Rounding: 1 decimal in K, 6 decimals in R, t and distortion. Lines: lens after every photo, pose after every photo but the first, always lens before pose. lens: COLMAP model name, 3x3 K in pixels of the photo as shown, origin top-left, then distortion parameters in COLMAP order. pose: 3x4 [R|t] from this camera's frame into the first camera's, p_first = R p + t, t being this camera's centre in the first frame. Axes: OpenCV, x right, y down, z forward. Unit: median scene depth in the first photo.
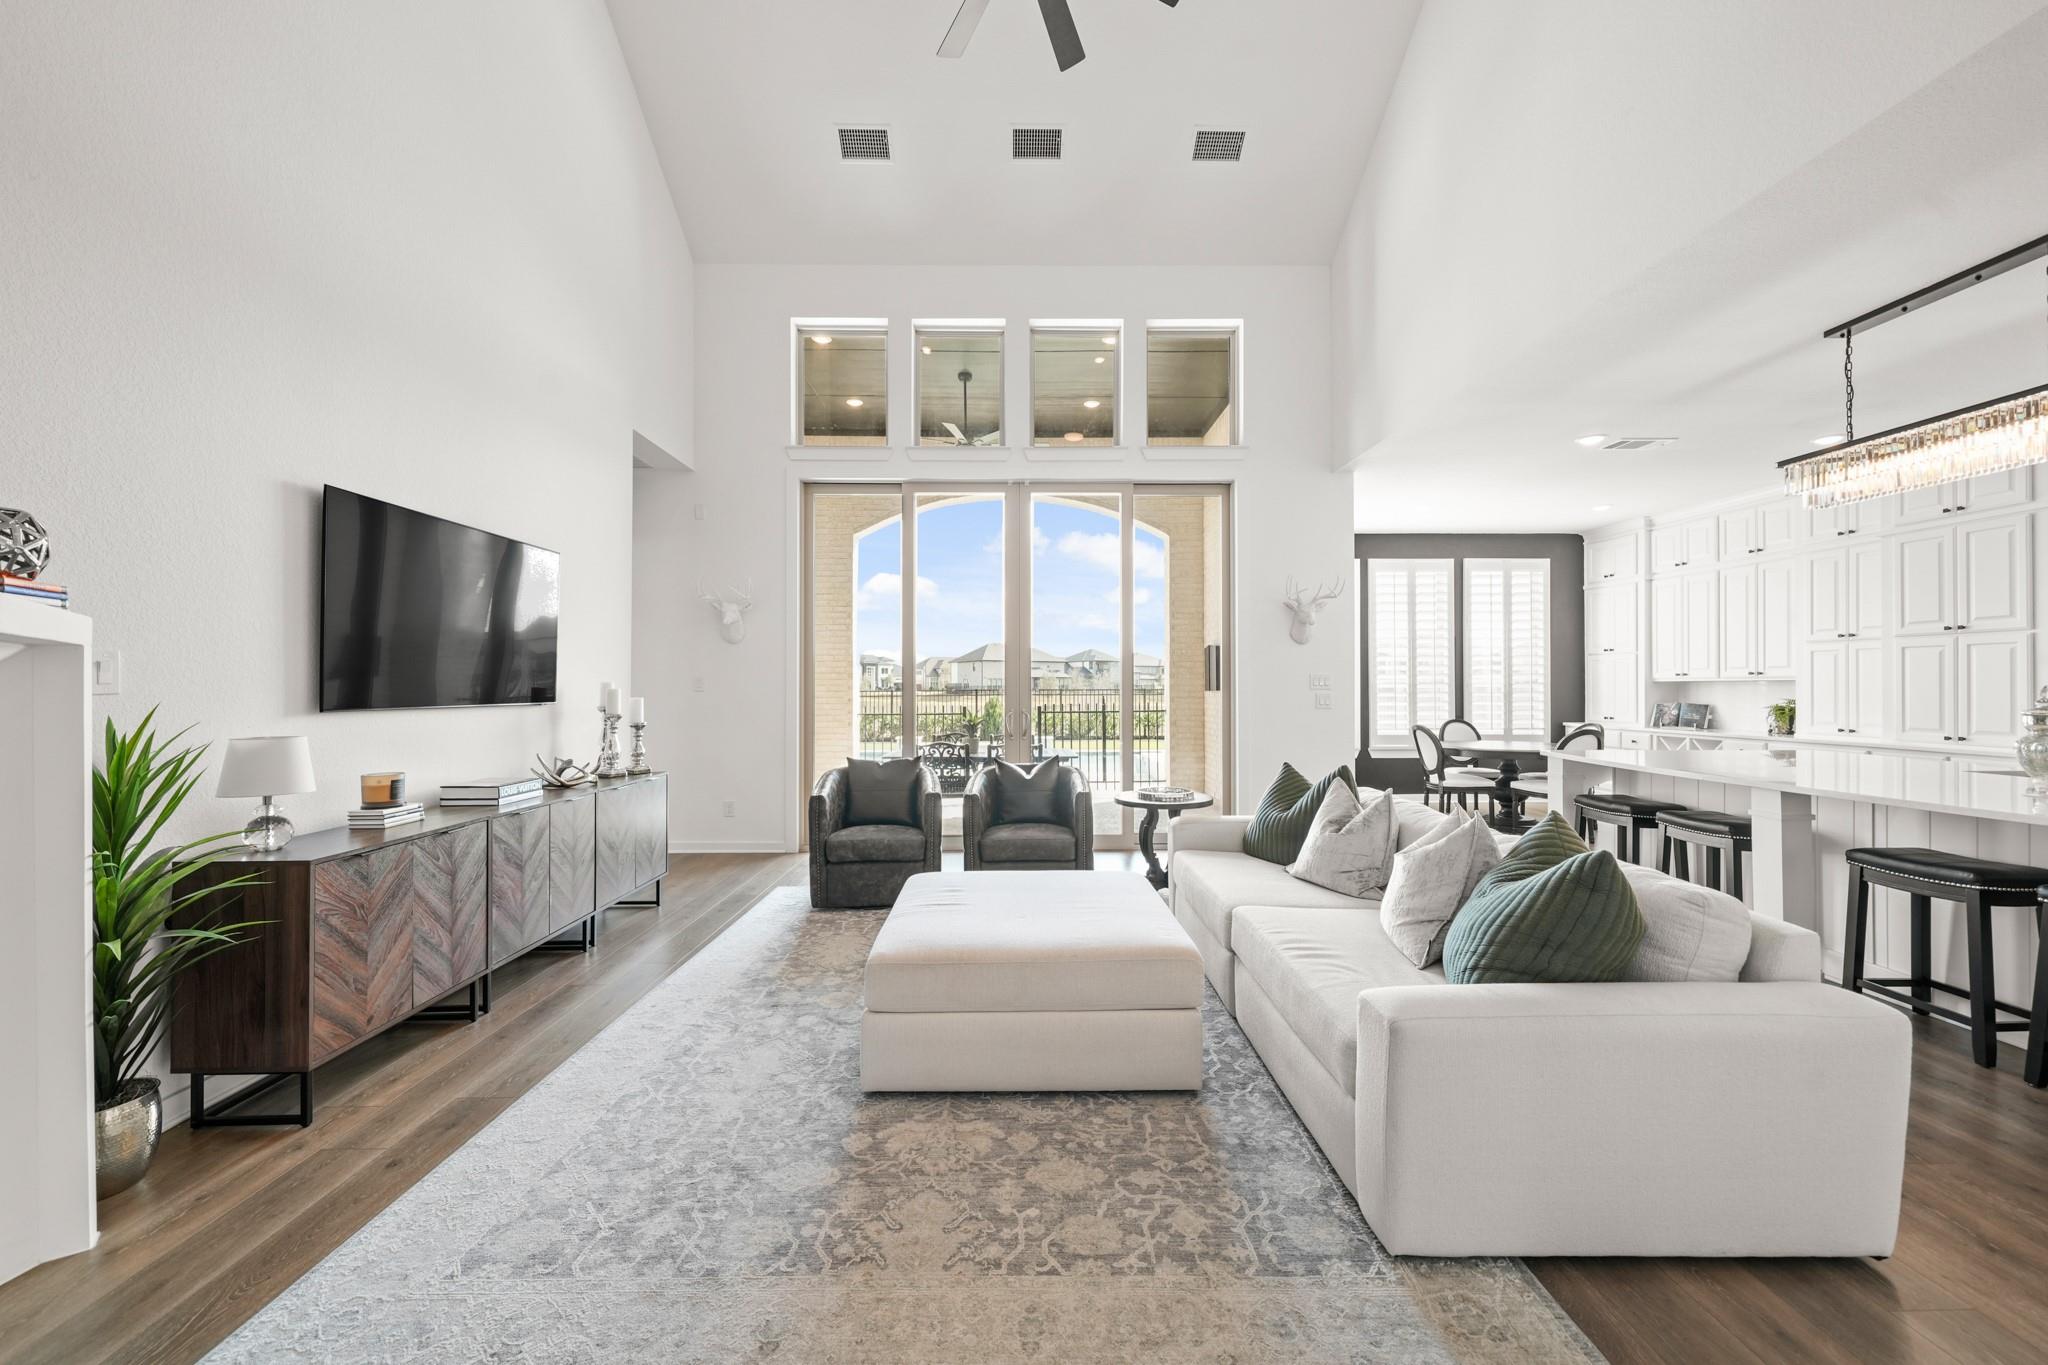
lens RADIAL K [[731.0, 0, 1025.0], [0, 731.0, 686.3], [0, 0, 1]] dist [0.023285, -0.002752]
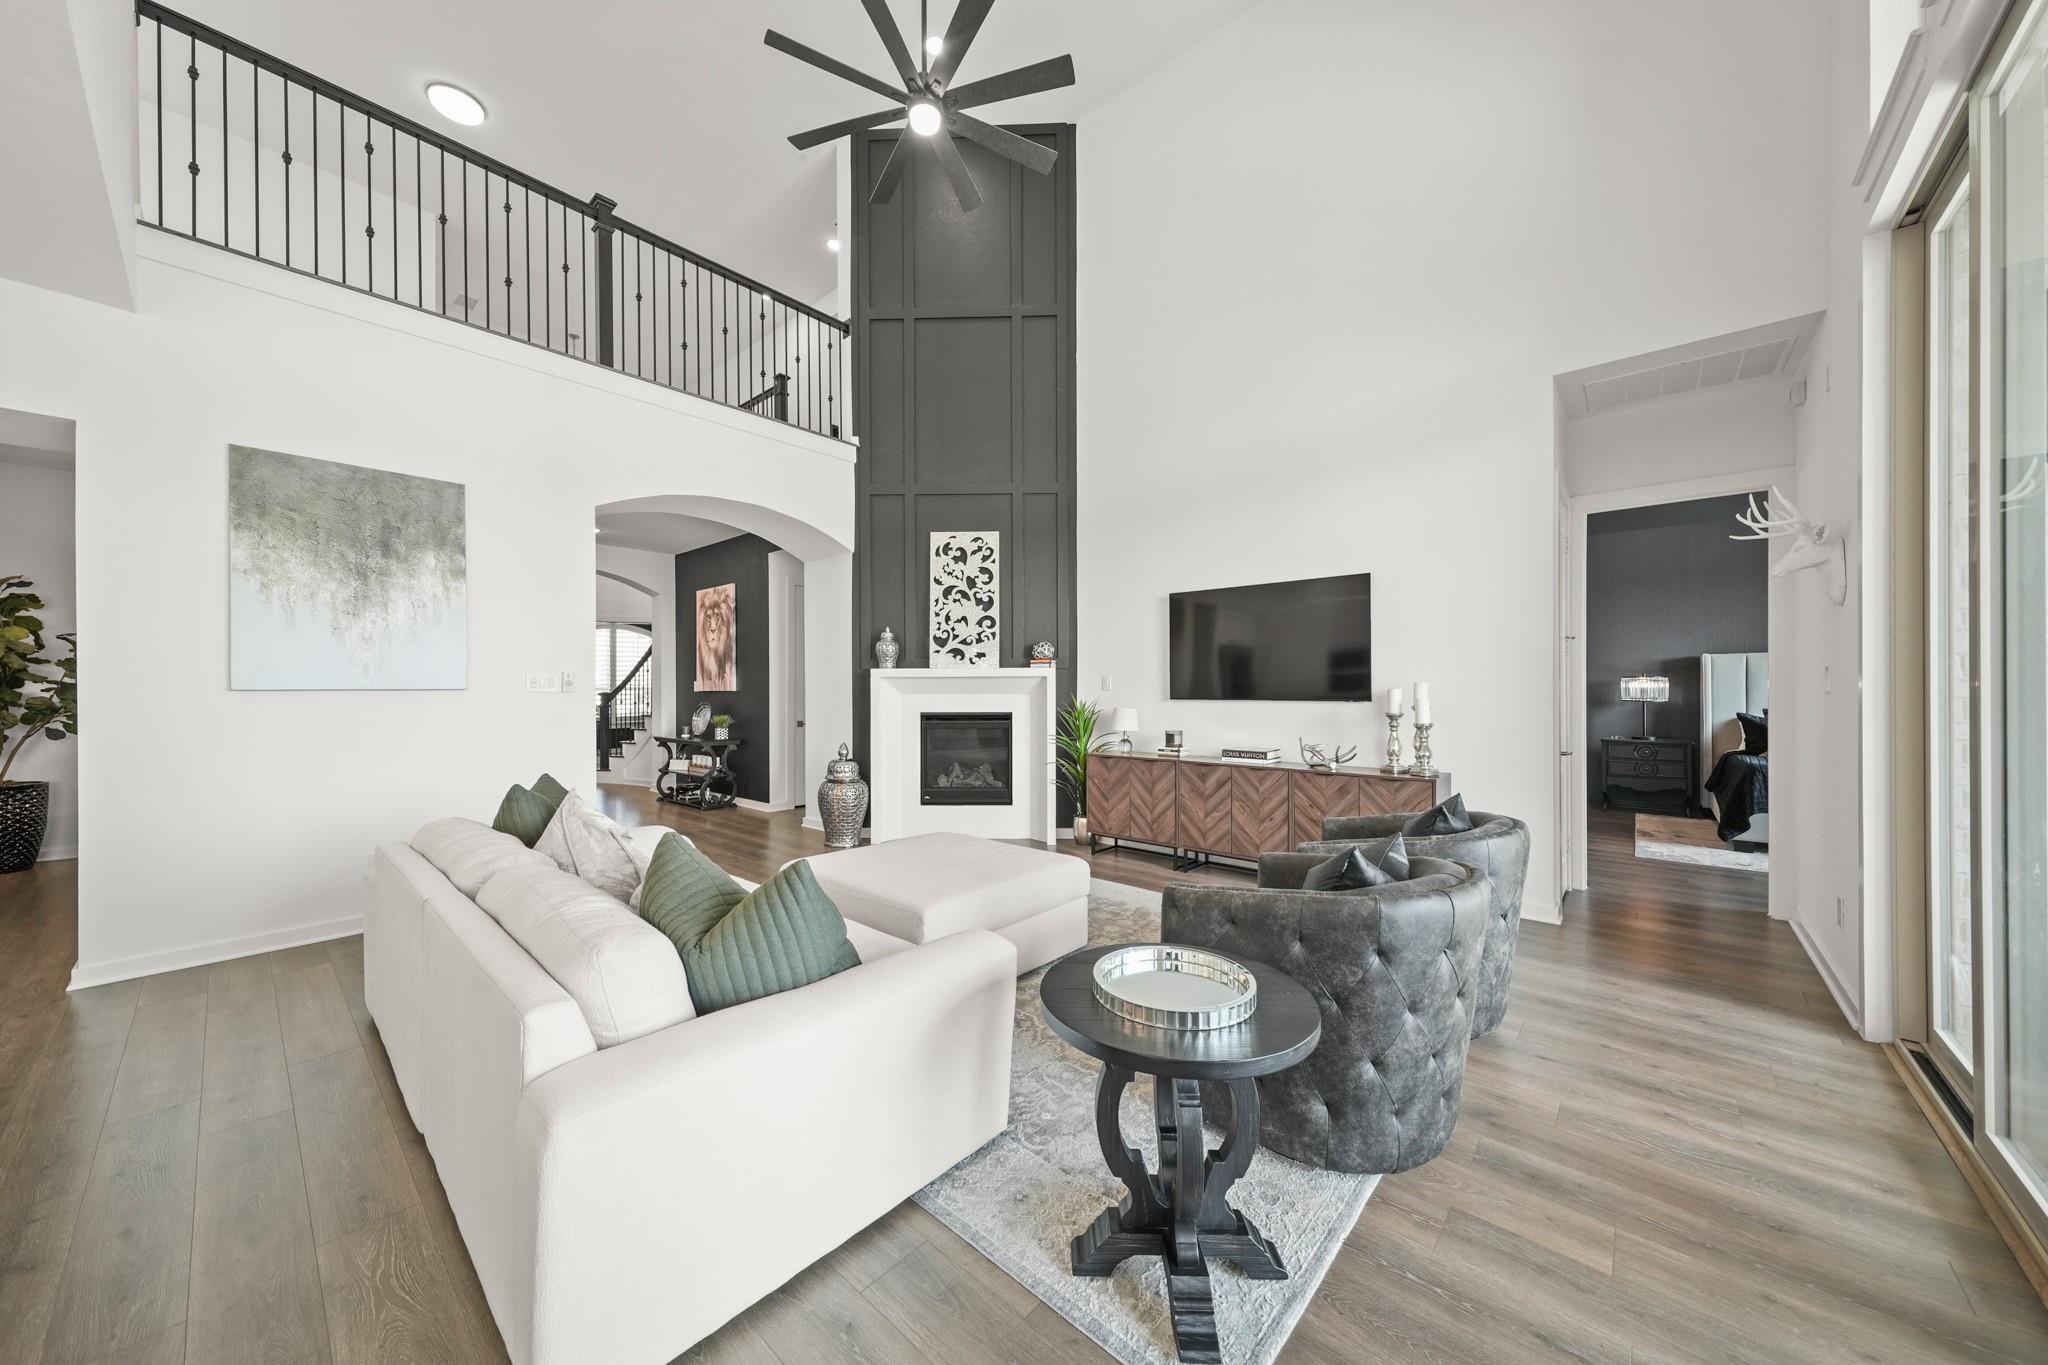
lens RADIAL K [[701.9, 0, 1011.4], [0, 701.9, 690.4], [0, 0, 1]] dist [0.010398, -0.000677]
pose [[-0.693299, 0.003614, -0.720641, 0.854693], [0.005099, 0.999987, 0.000110, 0.005236], [0.720632, -0.003599, -0.693308, 2.081631]]
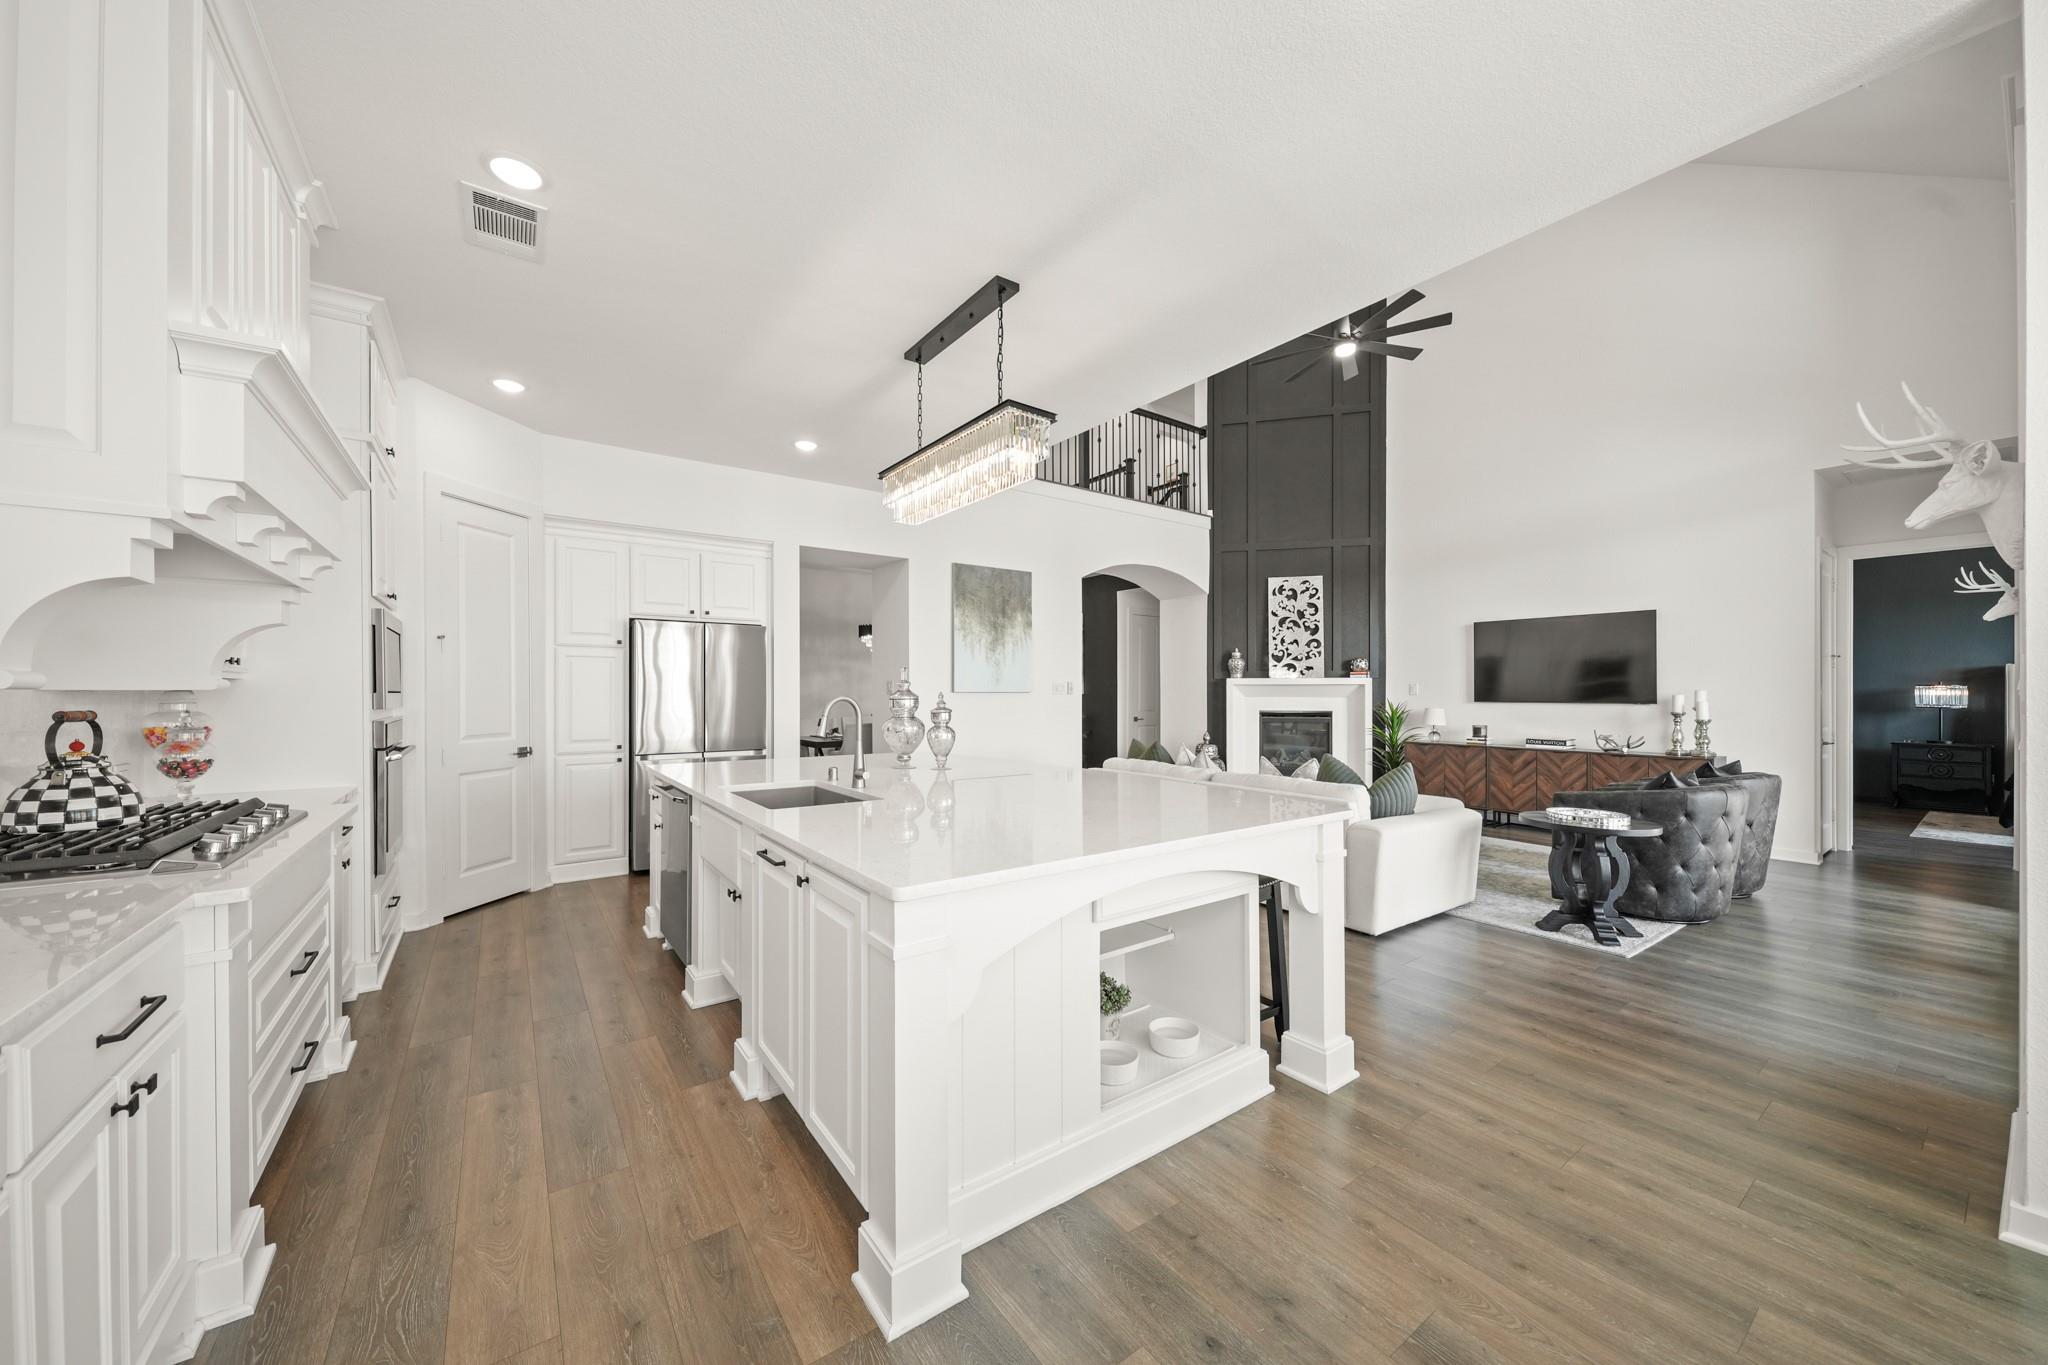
lens RADIAL K [[731.0, 0, 1017.4], [0, 731.0, 690.7], [0, 0, 1]] dist [0.023285, -0.002752]
pose [[-0.824880, -0.002524, -0.565302, 2.158362], [0.000098, 0.999989, -0.004608, 0.003015], [0.565308, -0.003857, -0.824871, 2.361300]]
